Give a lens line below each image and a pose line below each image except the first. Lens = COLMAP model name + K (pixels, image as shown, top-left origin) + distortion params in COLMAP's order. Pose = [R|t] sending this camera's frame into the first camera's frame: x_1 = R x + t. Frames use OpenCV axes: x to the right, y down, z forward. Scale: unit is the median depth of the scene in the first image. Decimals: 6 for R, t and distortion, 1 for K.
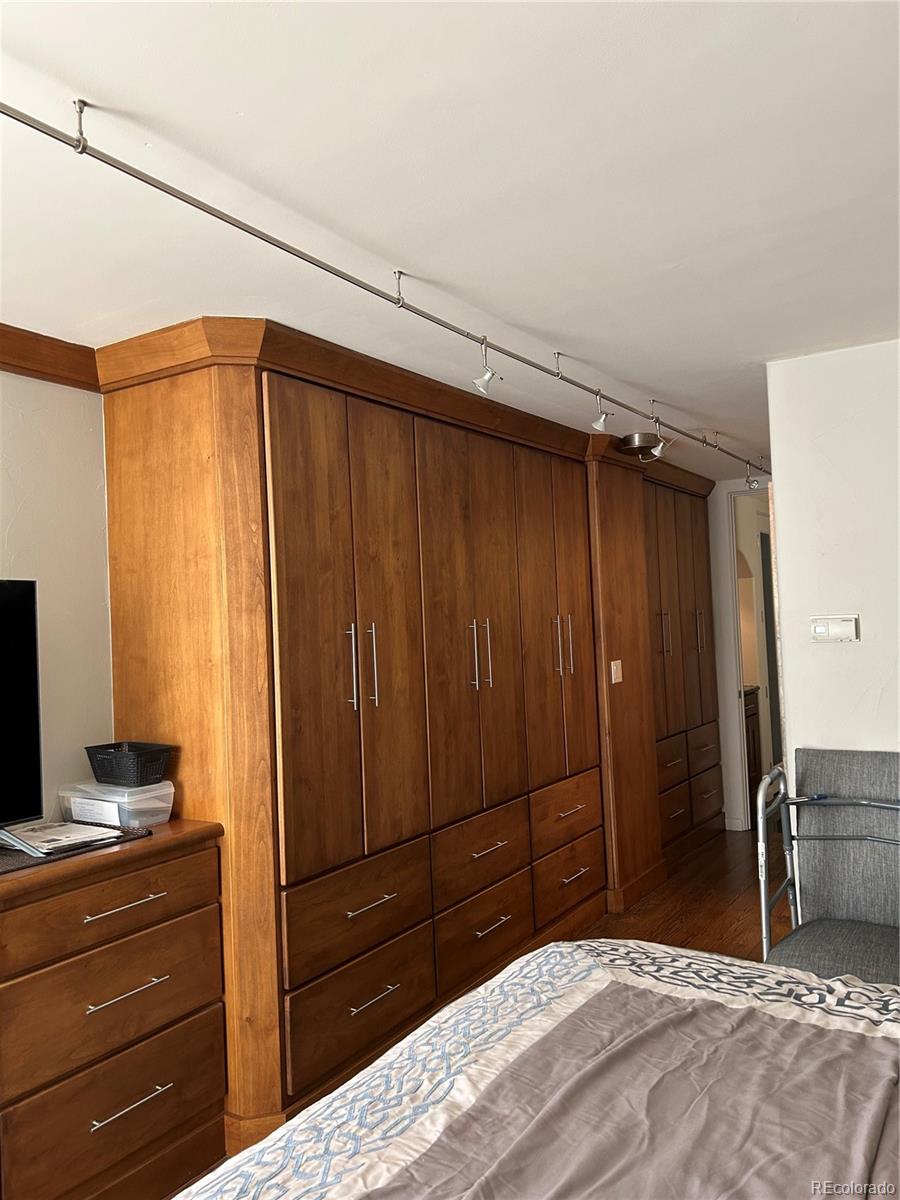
lens RADIAL K [[914.8, 0, 450.0], [0, 914.8, 600.0], [0, 0, 1]] dist [0.062212, -0.068523]
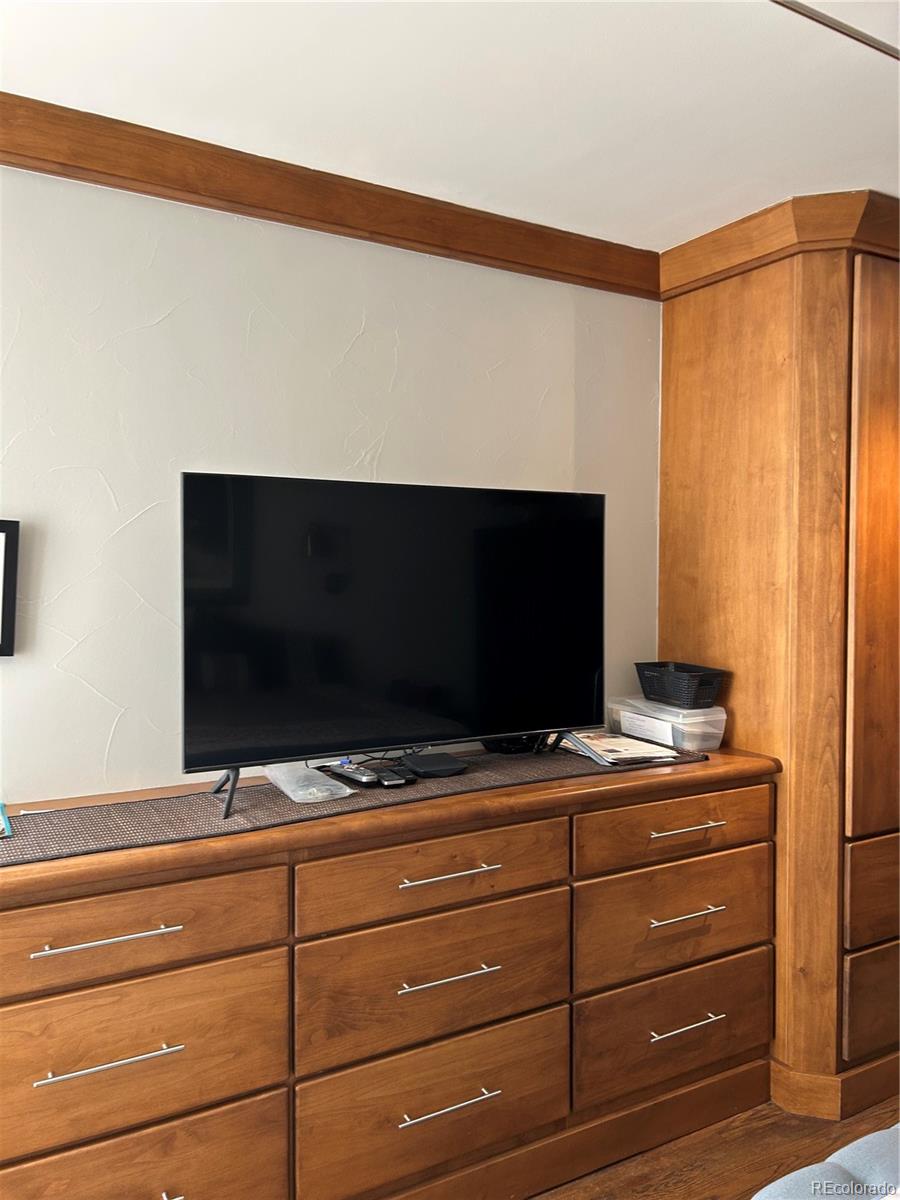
lens RADIAL K [[914.8, 0, 450.0], [0, 914.8, 600.0], [0, 0, 1]] dist [0.062212, -0.068523]
pose [[0.886831, 0.064495, -0.457571, -0.124882], [-0.029269, 0.996064, 0.083667, 0.014320], [0.461166, -0.060806, 0.885228, 0.032141]]
